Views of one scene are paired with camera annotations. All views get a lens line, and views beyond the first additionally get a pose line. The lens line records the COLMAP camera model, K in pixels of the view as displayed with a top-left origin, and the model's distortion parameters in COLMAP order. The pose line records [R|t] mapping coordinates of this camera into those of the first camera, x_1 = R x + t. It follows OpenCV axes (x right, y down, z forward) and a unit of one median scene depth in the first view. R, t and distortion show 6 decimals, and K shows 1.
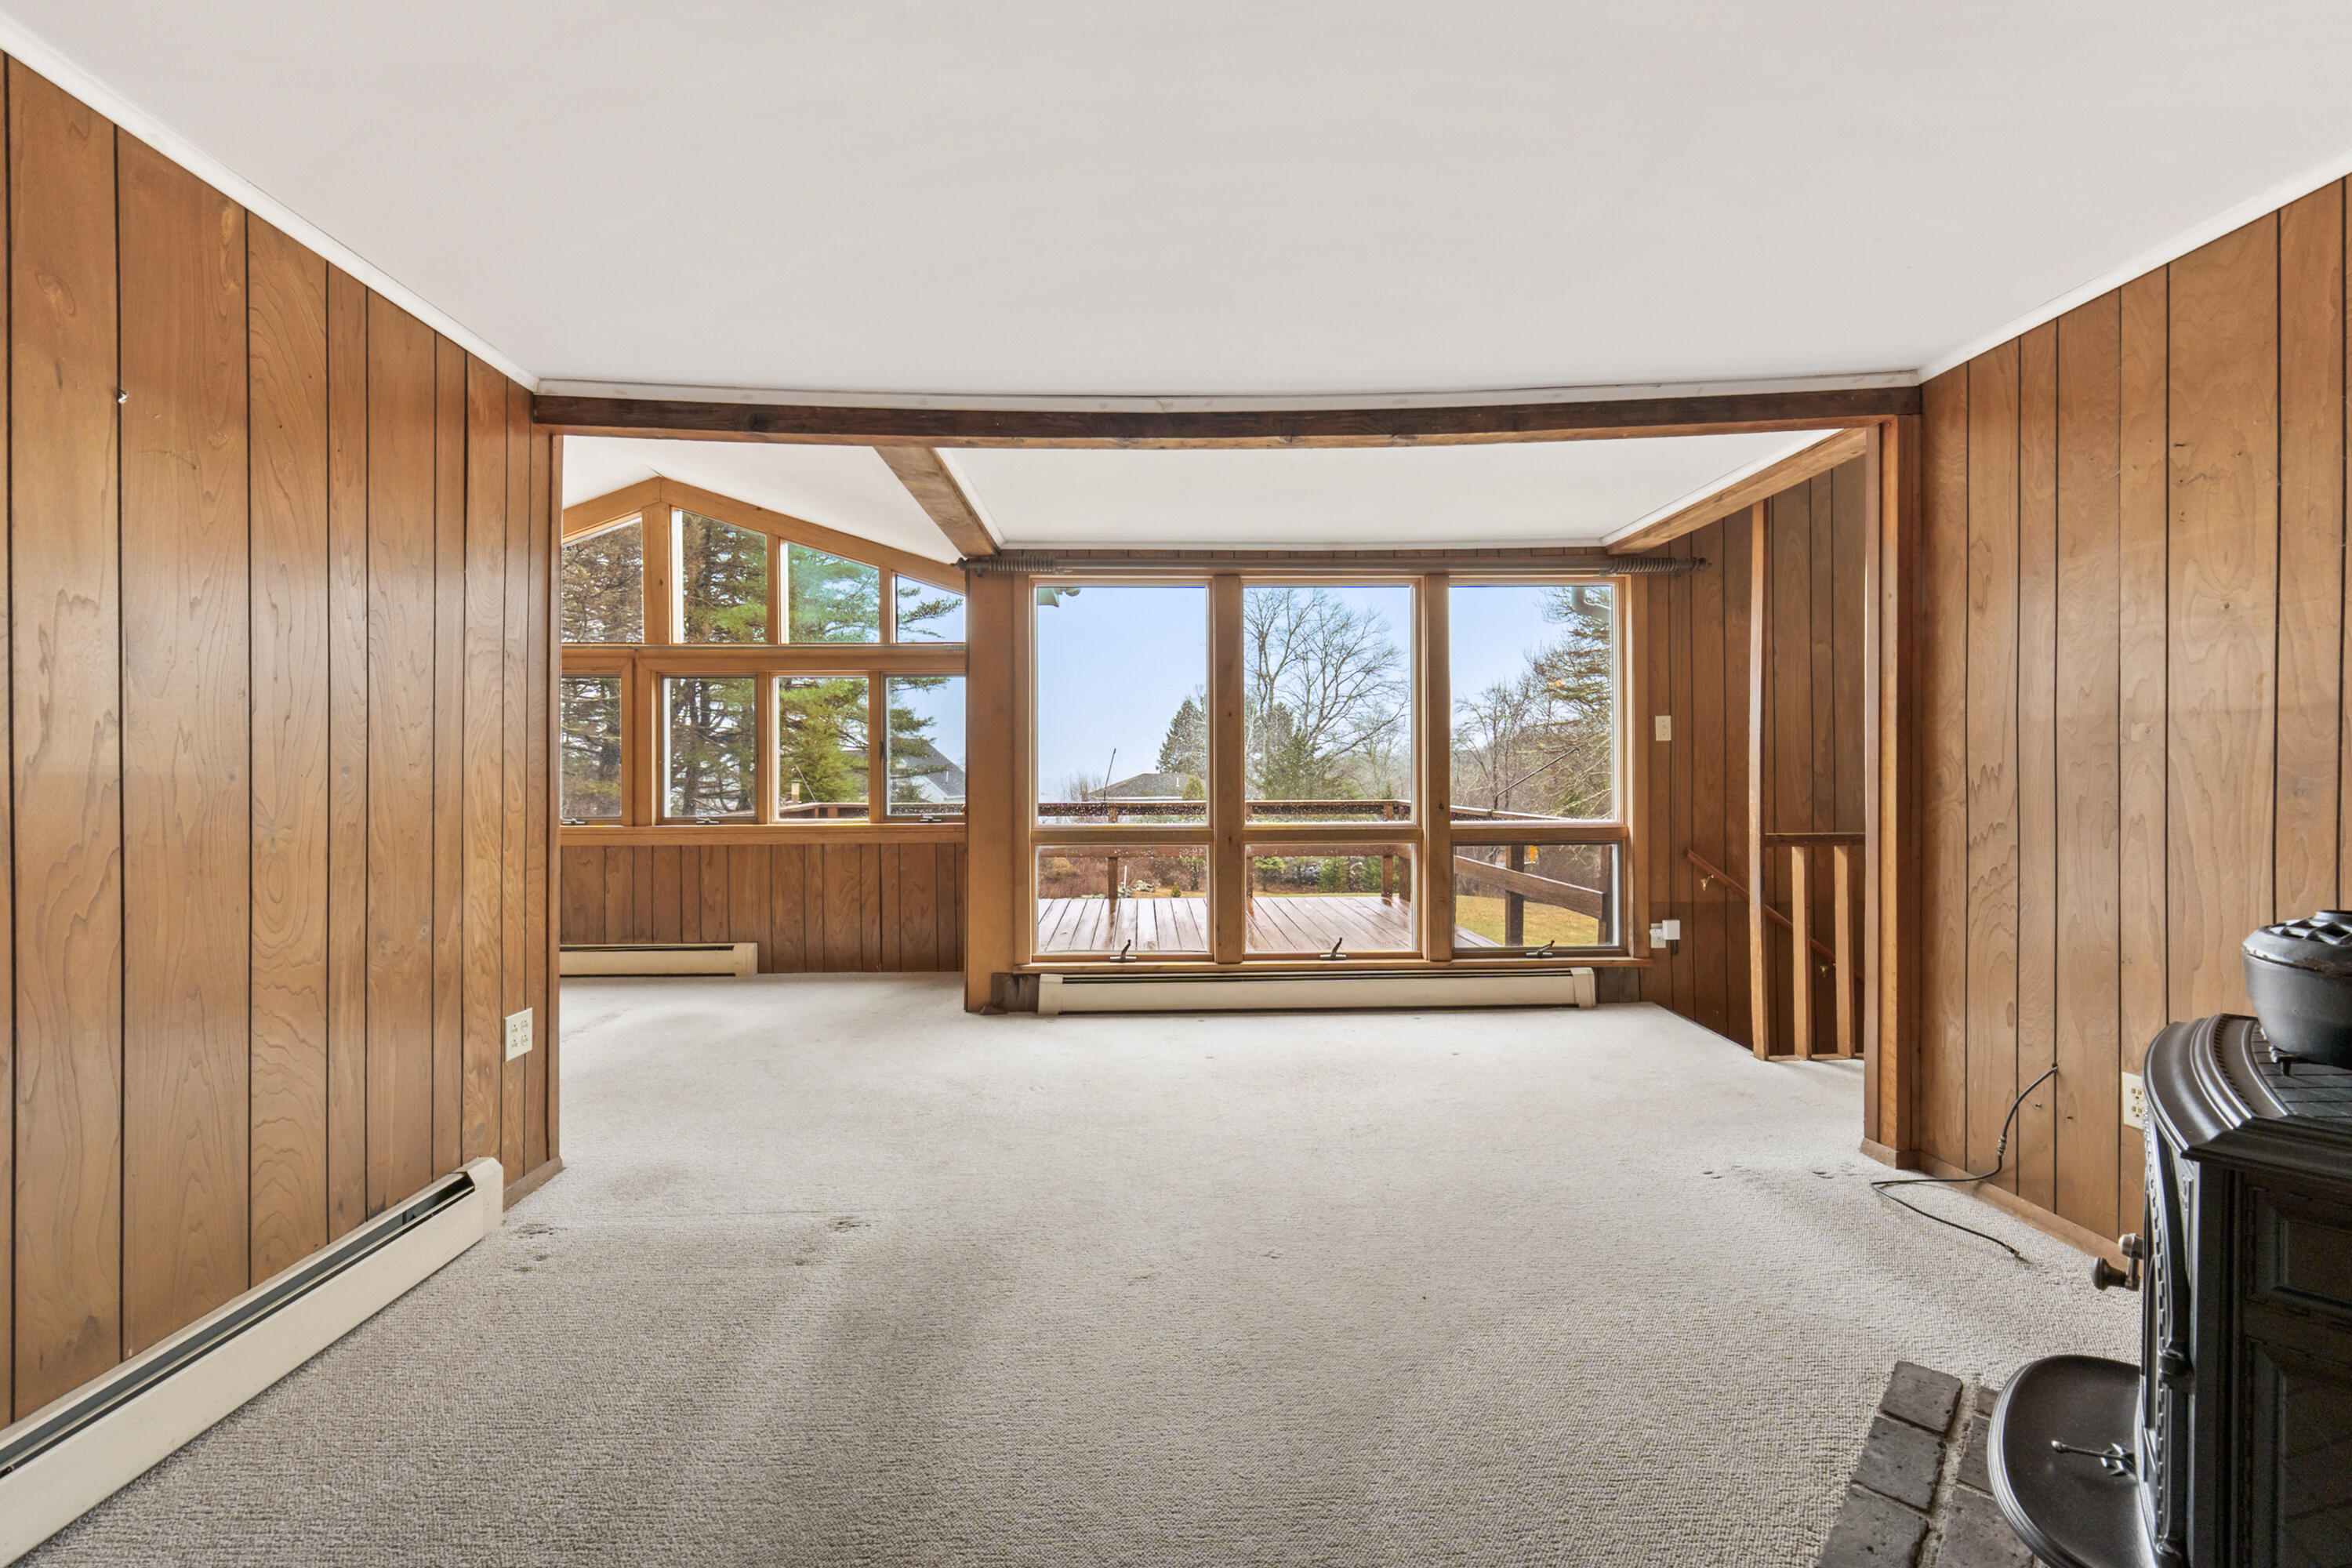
lens RADIAL K [[998.1, 0, 1198.9], [0, 998.1, 788.6], [0, 0, 1]] dist [0.002006, -0.000617]
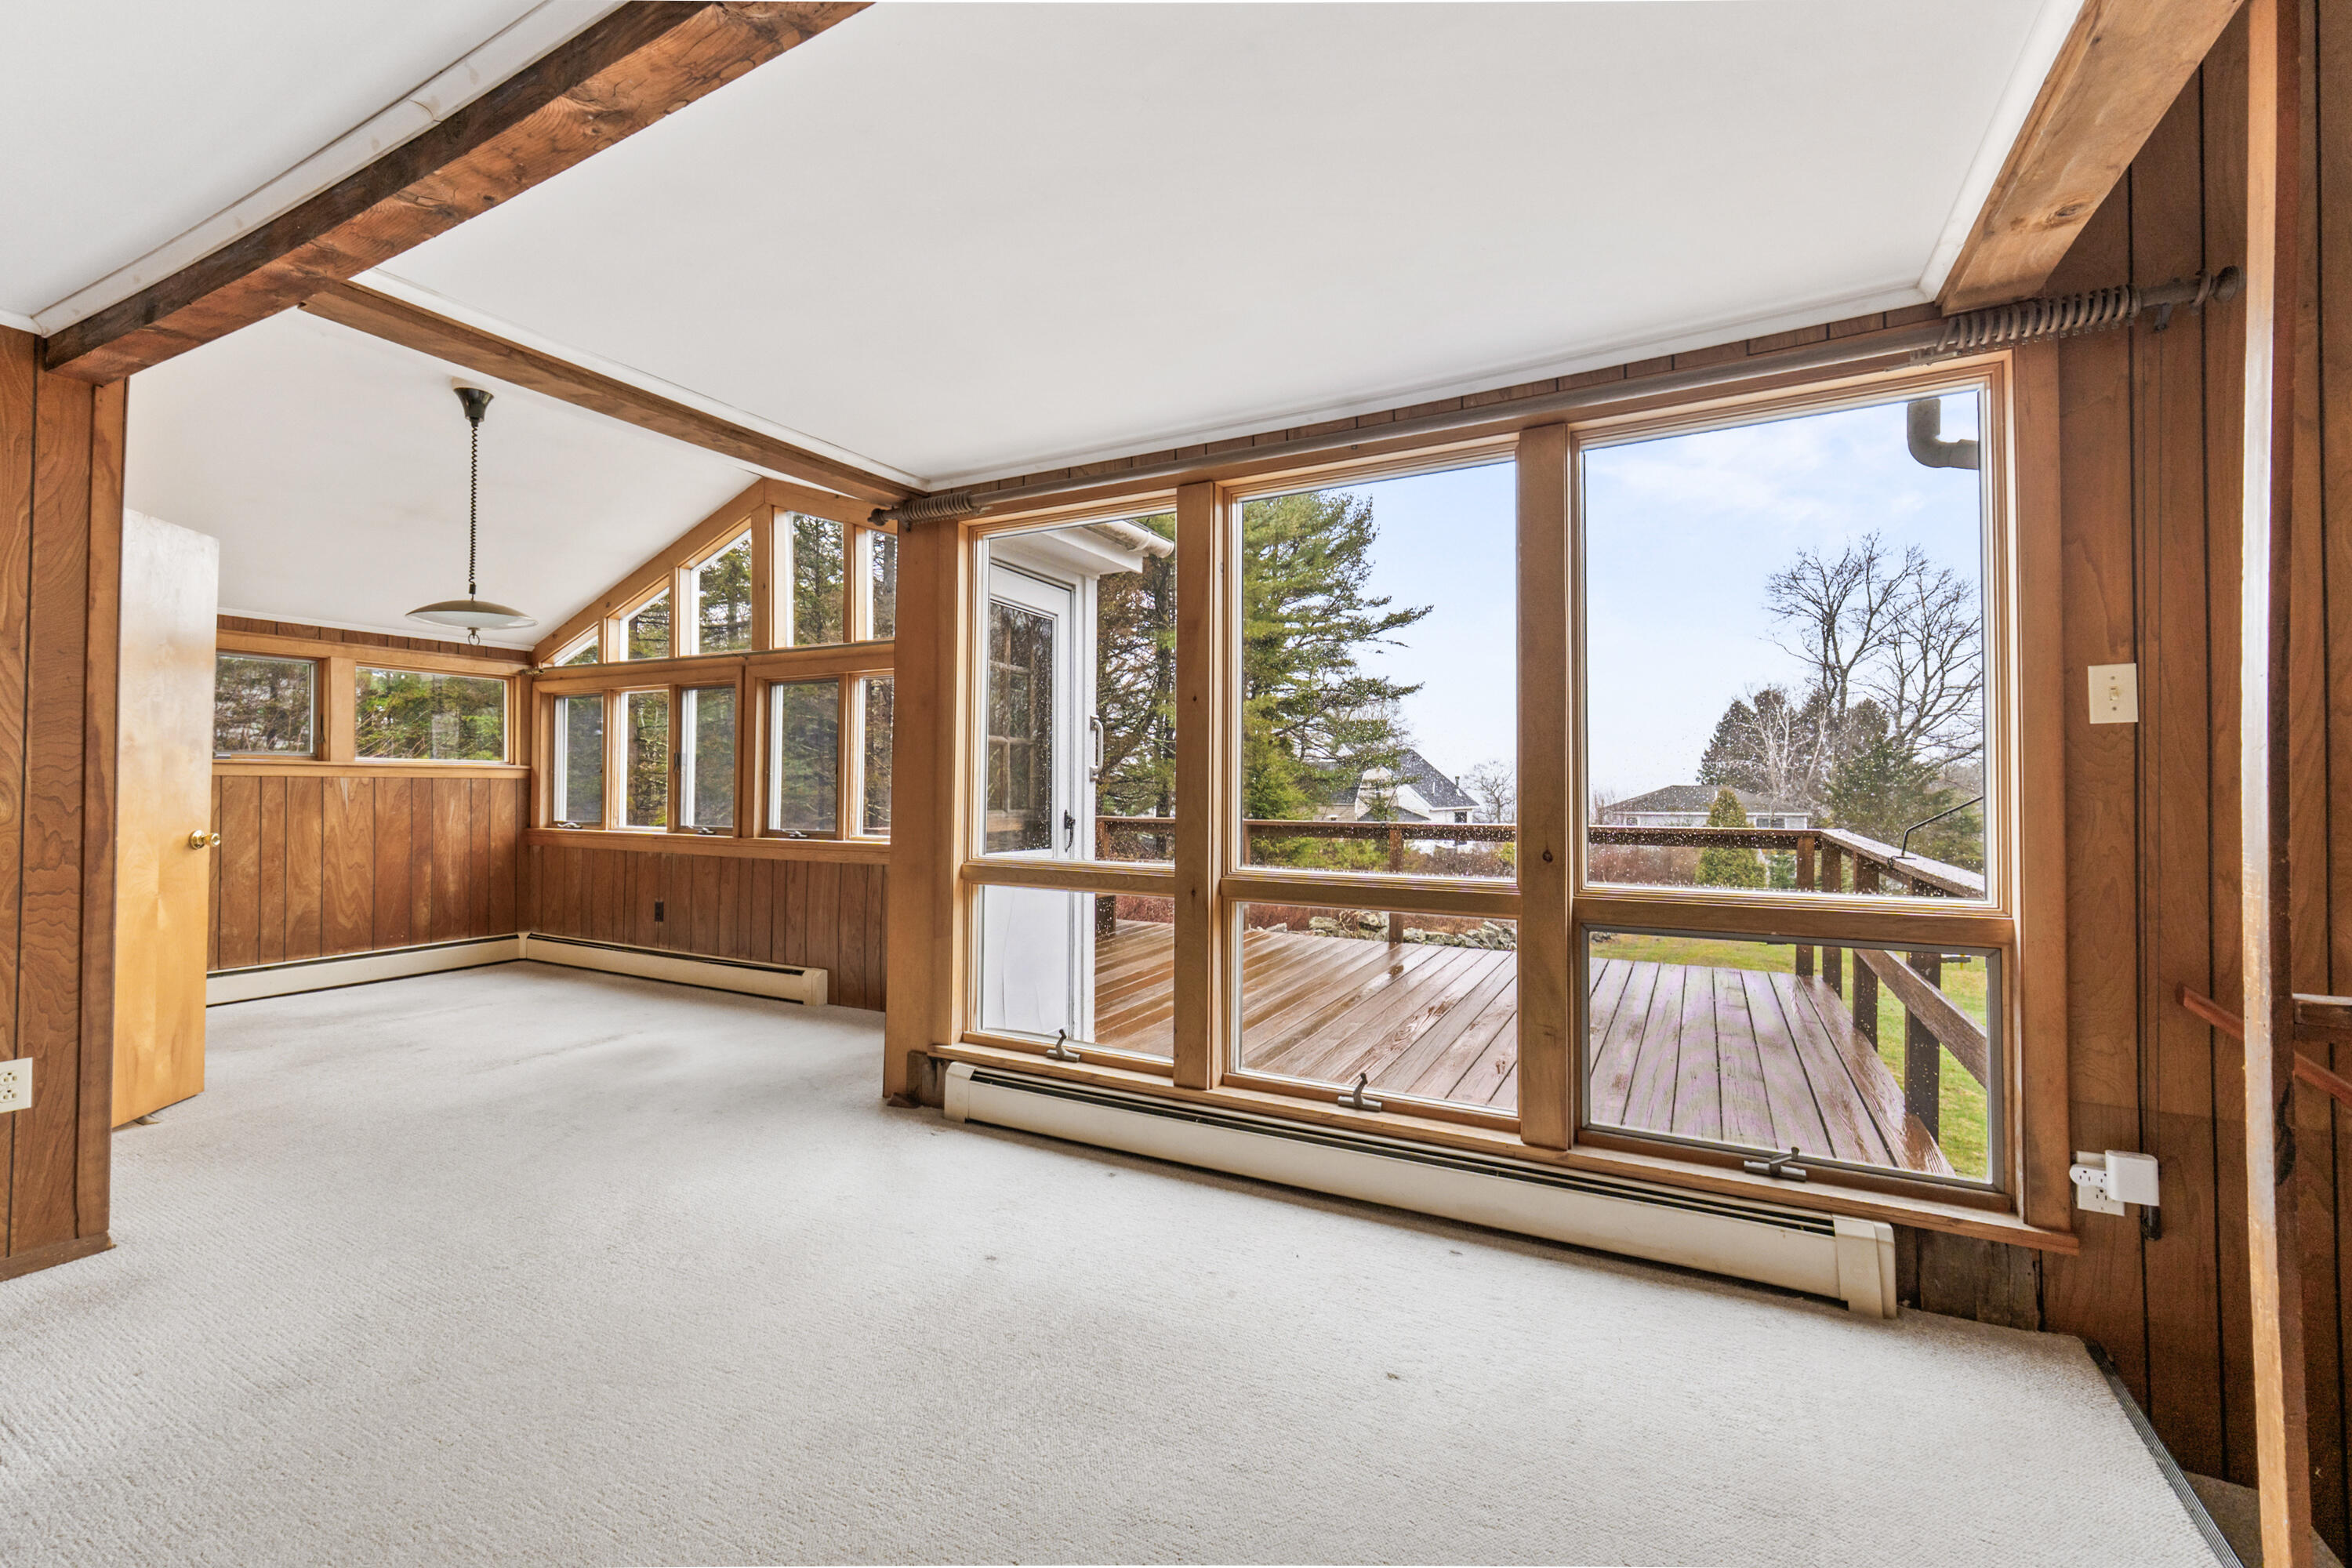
lens RADIAL K [[998.1, 0, 1172.0], [0, 998.1, 772.4], [0, 0, 1]] dist [0.002006, -0.000617]
pose [[0.857254, 0.000601, -0.514893, 0.296485], [-0.014537, 0.999629, -0.023036, -0.009456], [0.514688, 0.027233, 0.856945, 0.374951]]
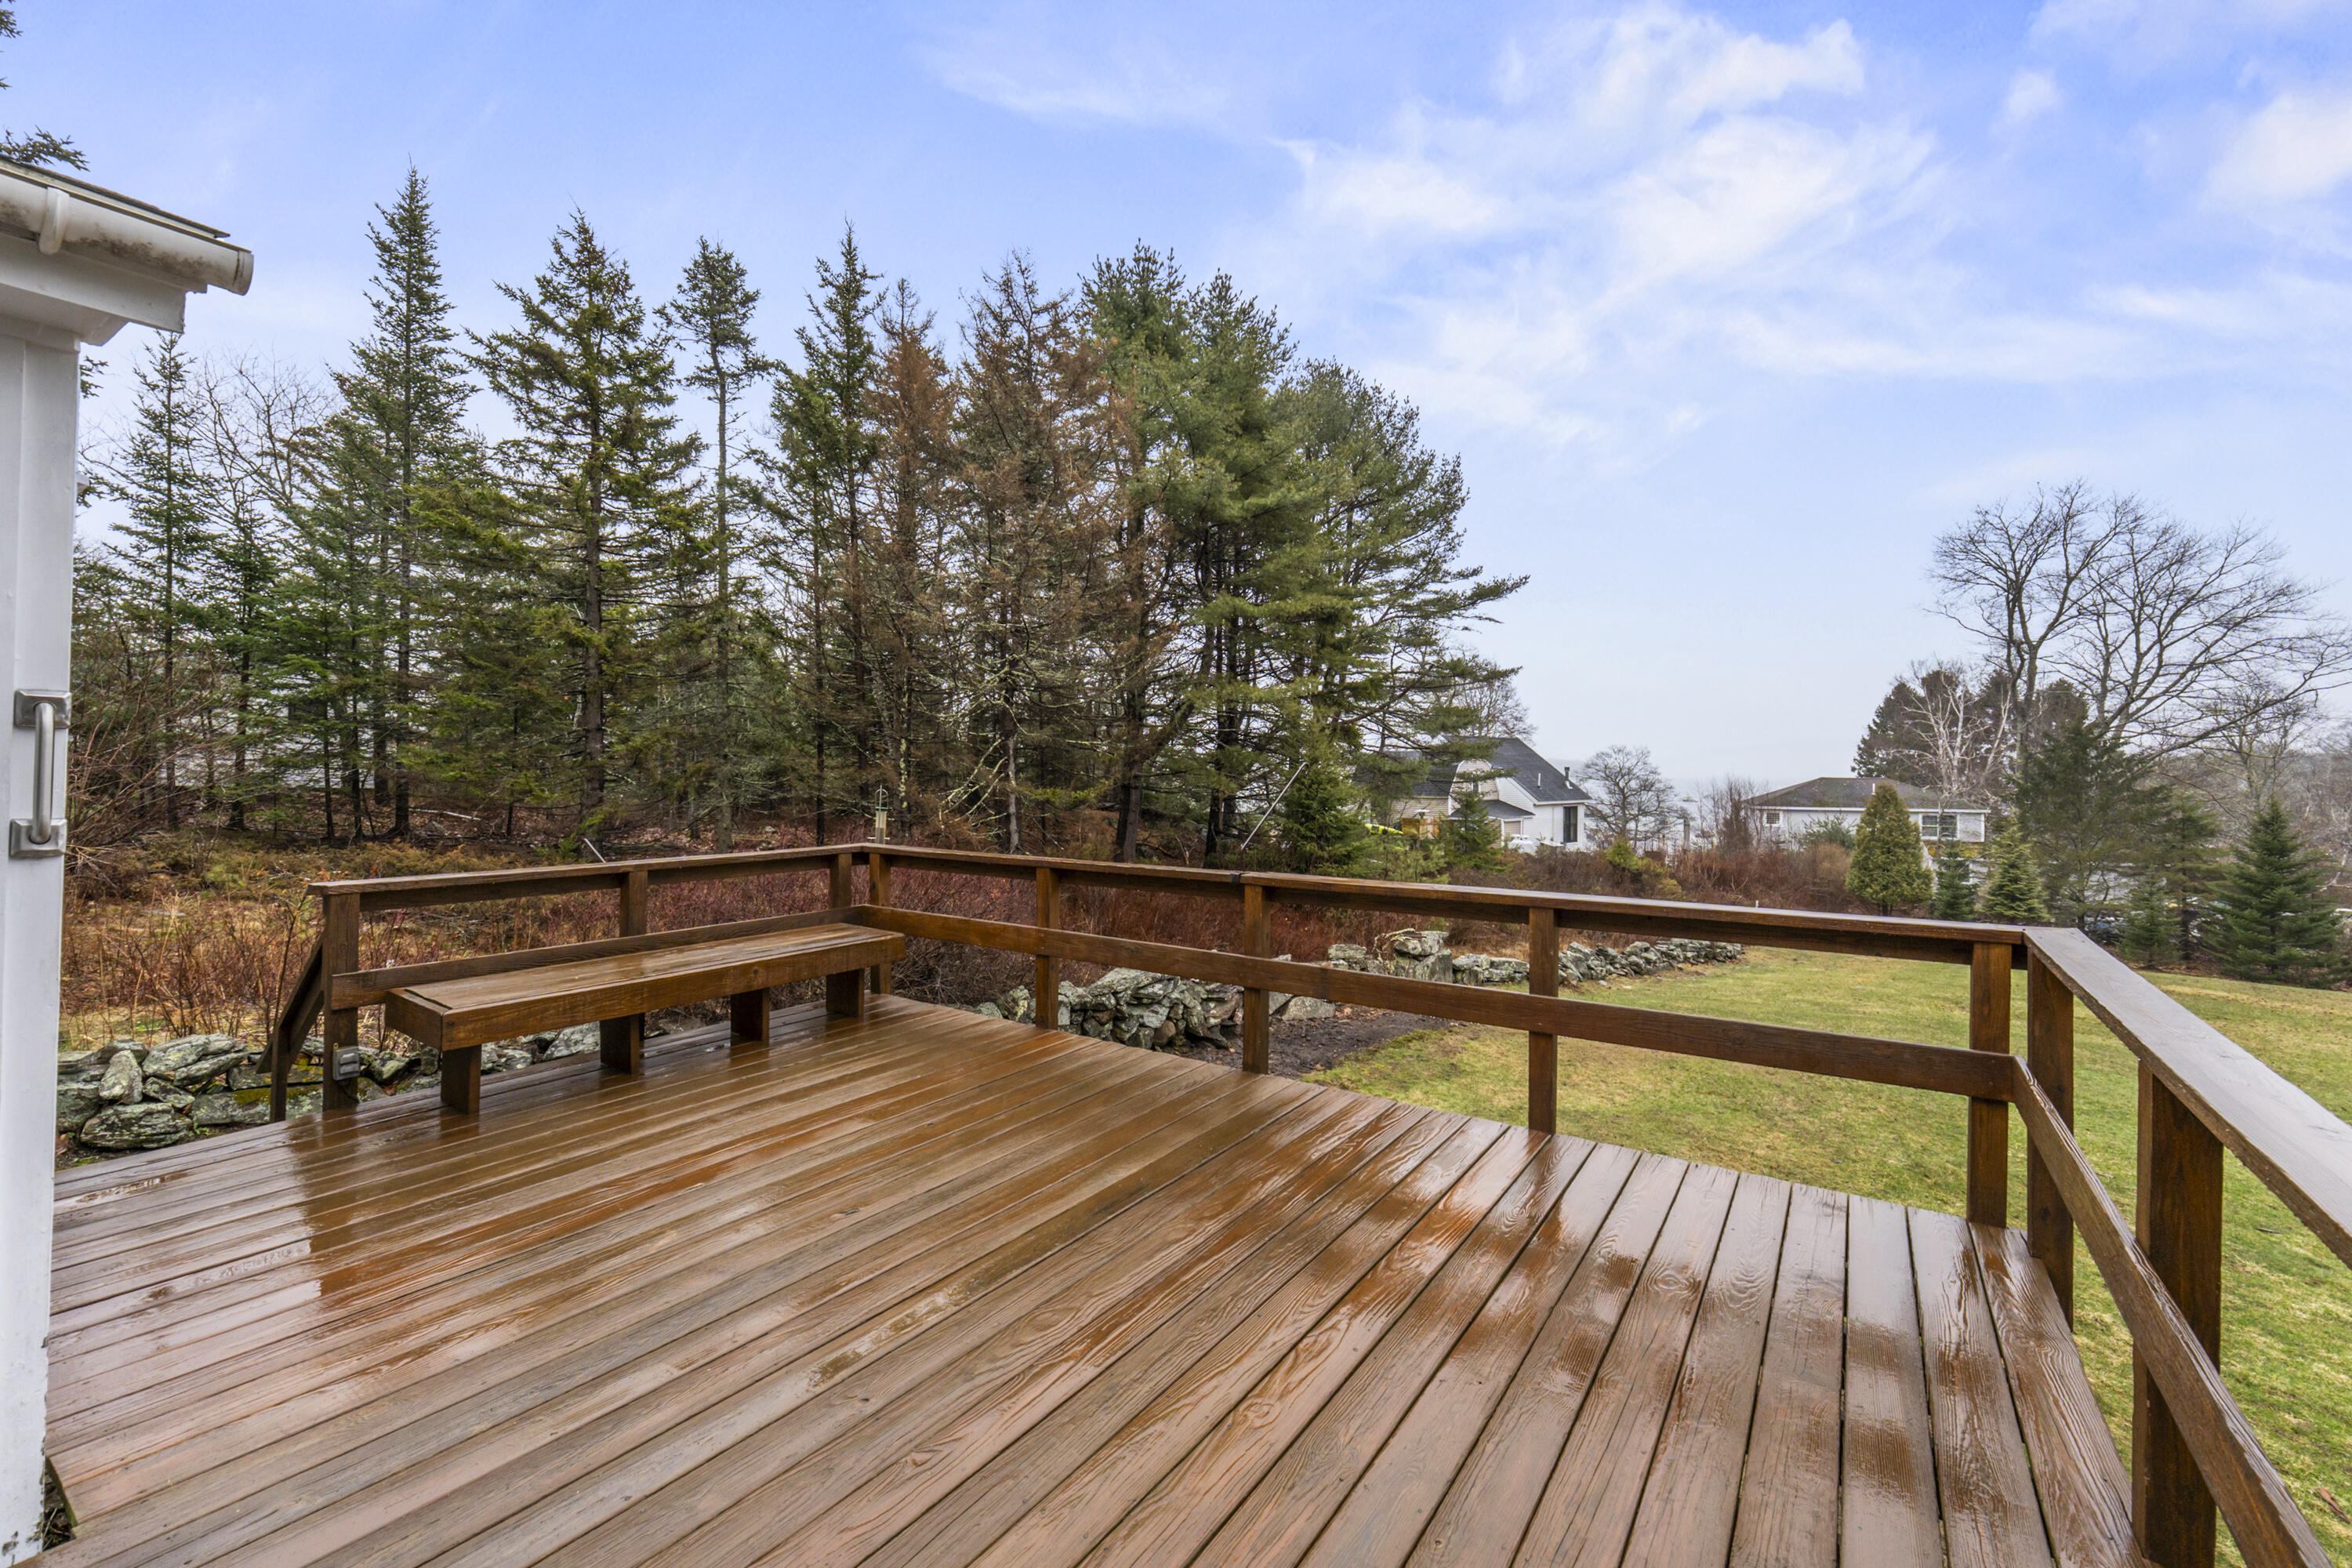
lens RADIAL K [[998.1, 0, 1172.4], [0, 998.1, 773.8], [0, 0, 1]] dist [0.002006, -0.000617]
pose [[0.791791, 0.011164, -0.610690, 0.307192], [-0.019340, 0.999790, -0.006799, -0.051235], [0.610486, 0.017194, 0.791841, 0.990851]]
